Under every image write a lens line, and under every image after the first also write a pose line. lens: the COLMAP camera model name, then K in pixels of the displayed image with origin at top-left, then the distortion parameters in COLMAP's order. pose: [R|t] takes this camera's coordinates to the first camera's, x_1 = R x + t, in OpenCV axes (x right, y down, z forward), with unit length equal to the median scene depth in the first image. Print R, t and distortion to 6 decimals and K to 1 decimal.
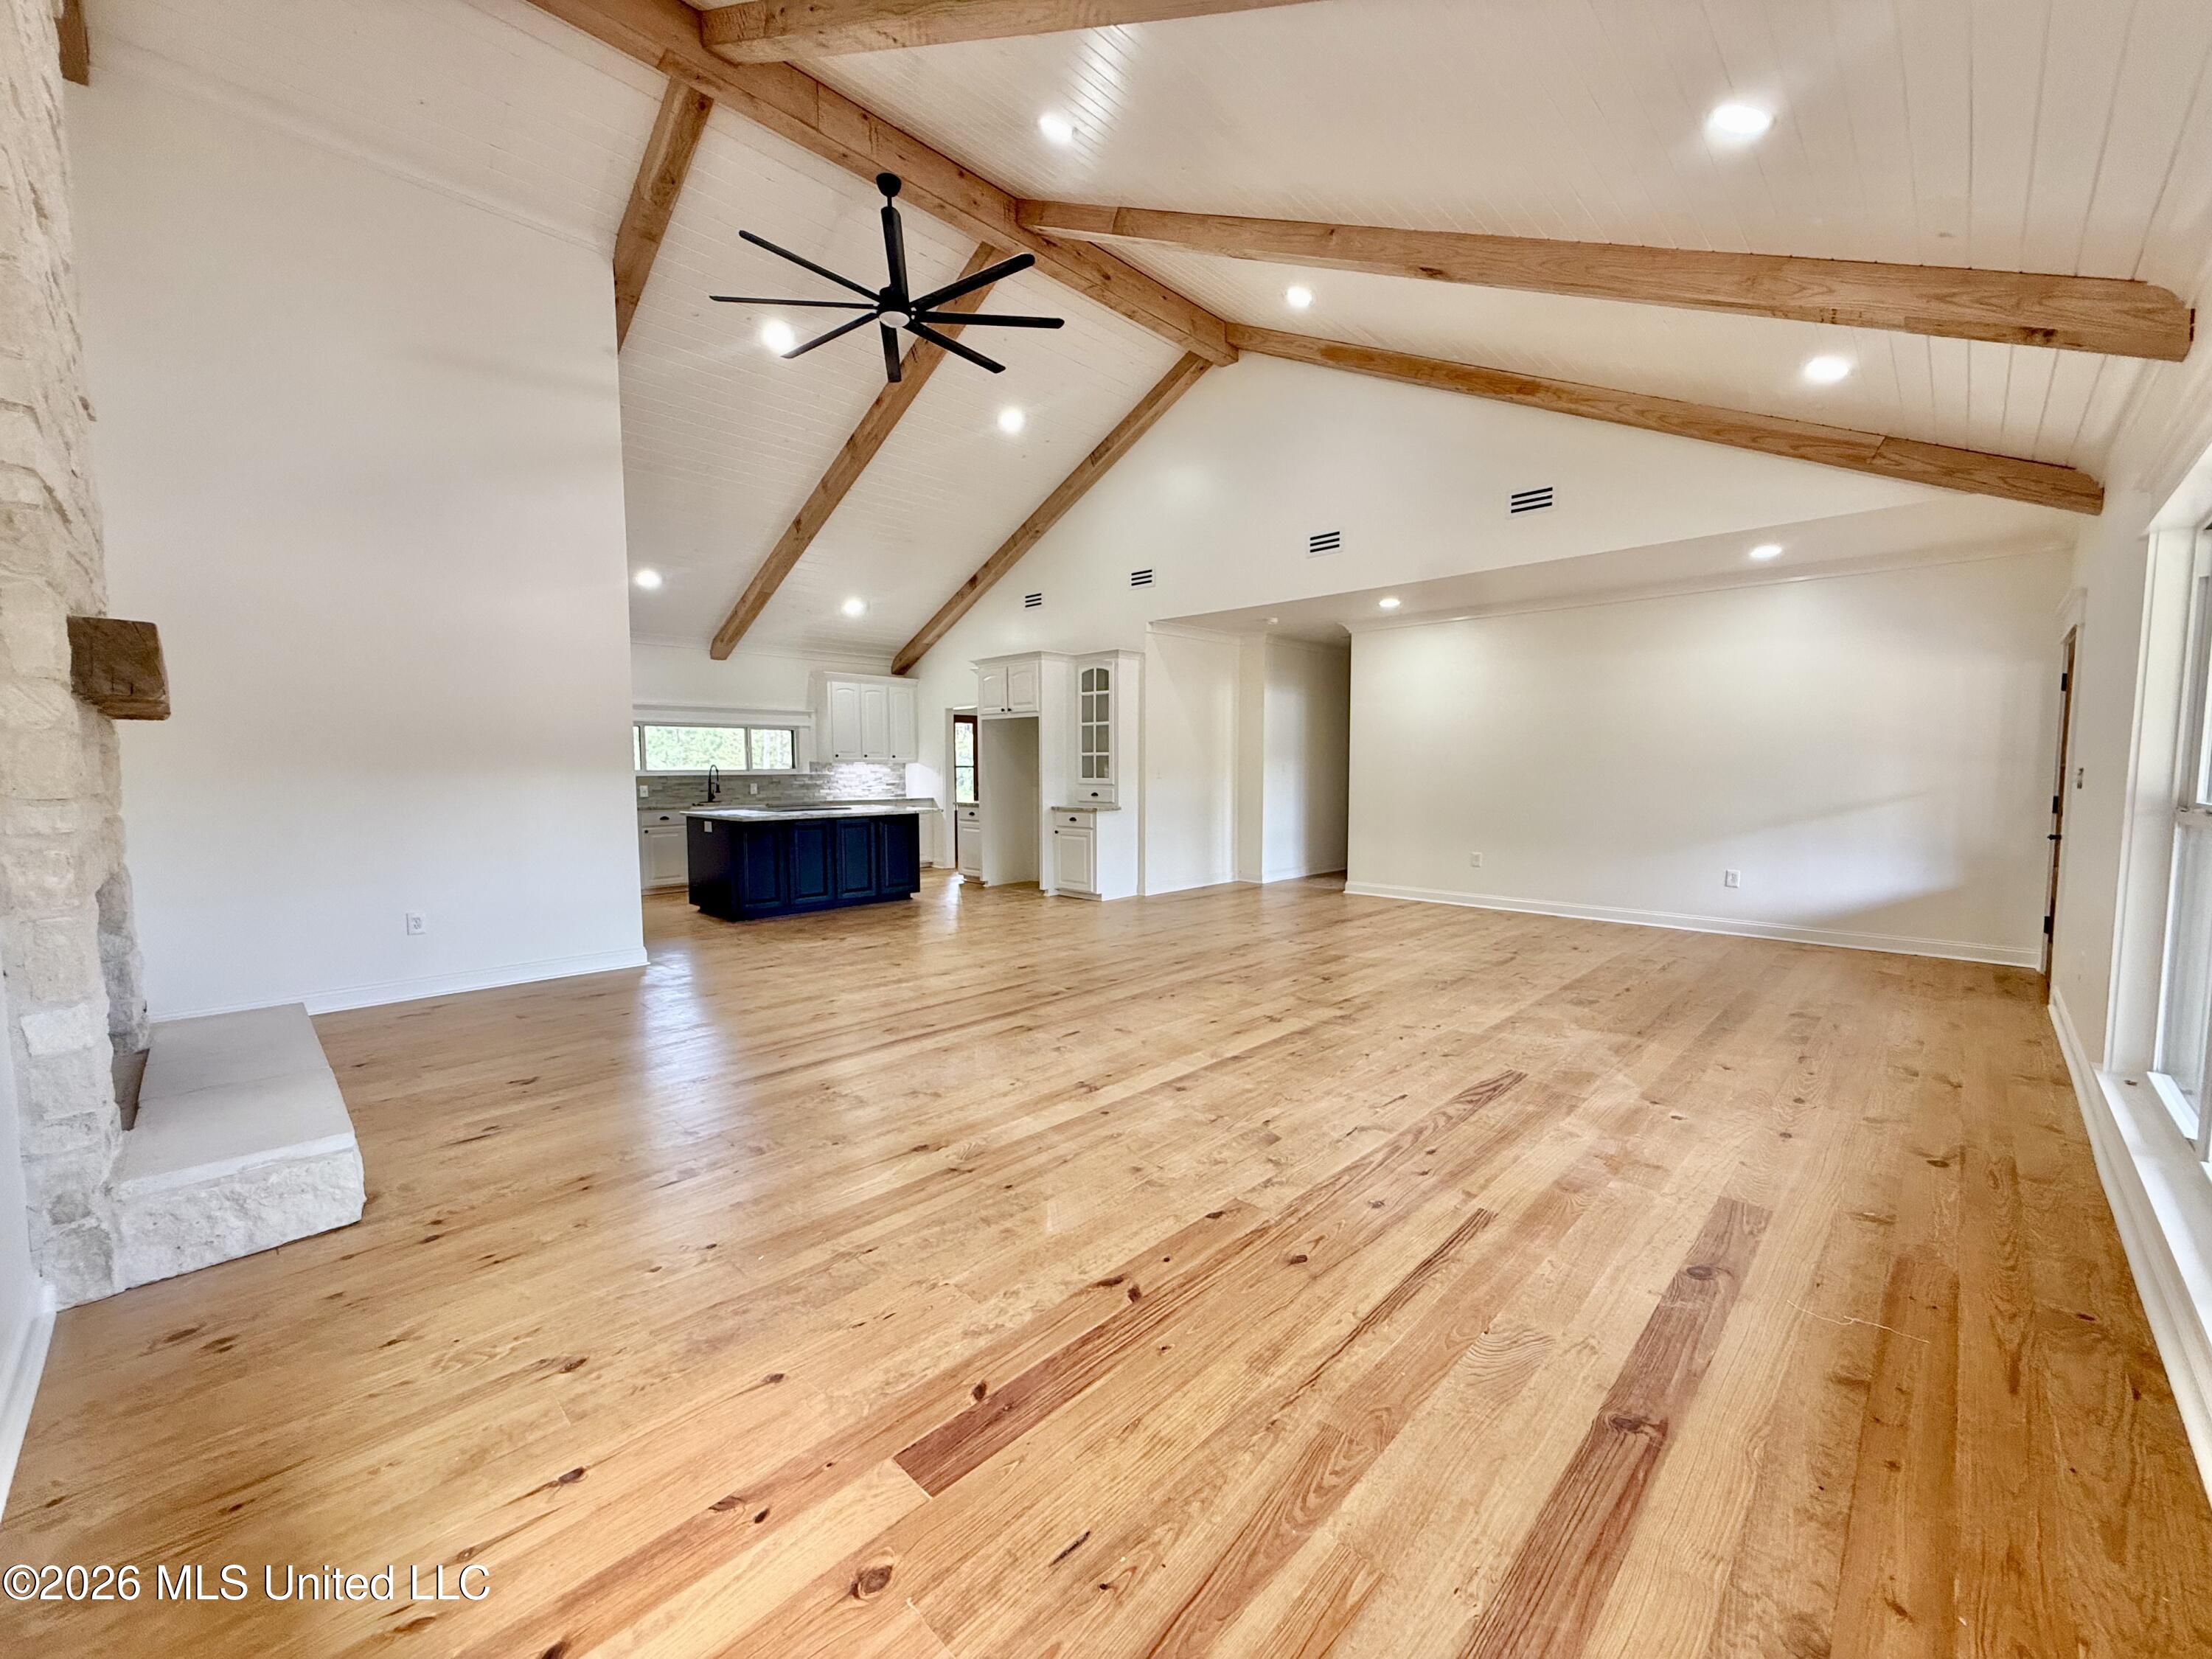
lens RADIAL K [[882.8, 0, 1098.4], [0, 882.8, 832.5], [0, 0, 1]] dist [-0.002114, 0.004024]
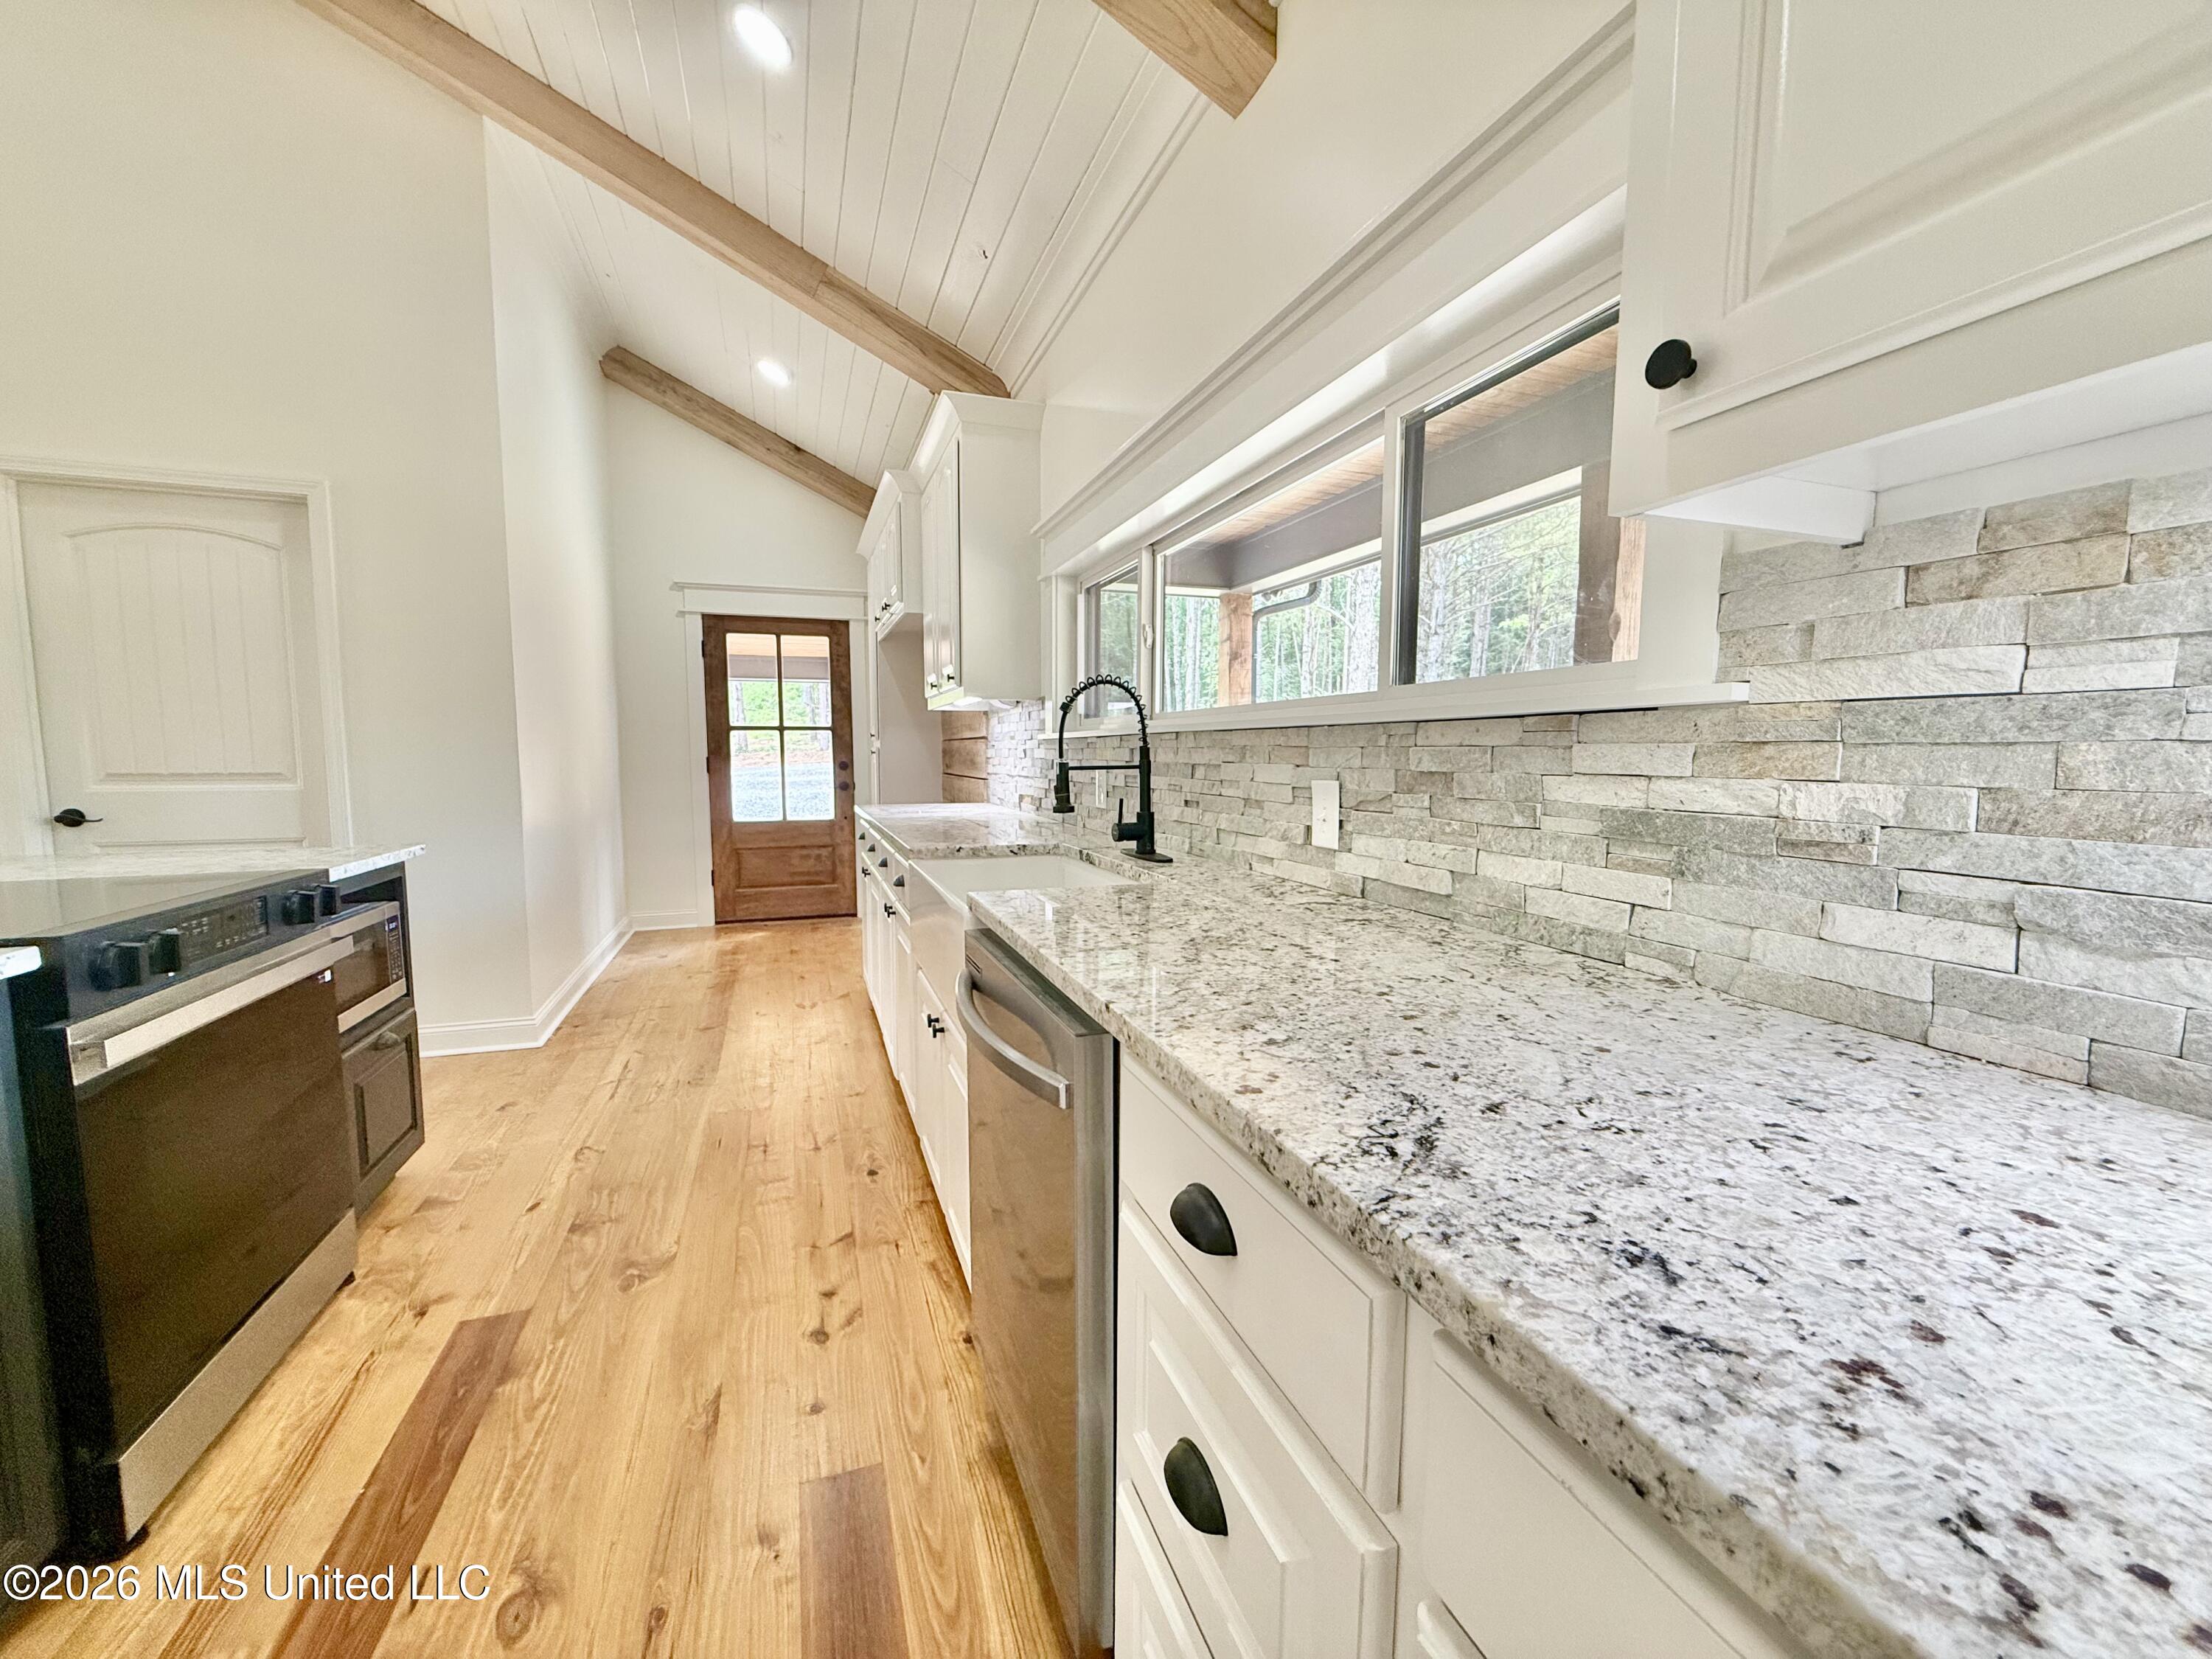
lens RADIAL K [[883.0, 0, 1099.8], [0, 883.0, 831.6], [0, 0, 1]] dist [-0.000477, 0.000542]
pose [[-0.439869, 0.083564, -0.894166, -0.501241], [-0.068348, 0.989659, 0.126111, -0.135498], [0.895457, 0.116587, -0.429609, 2.216600]]
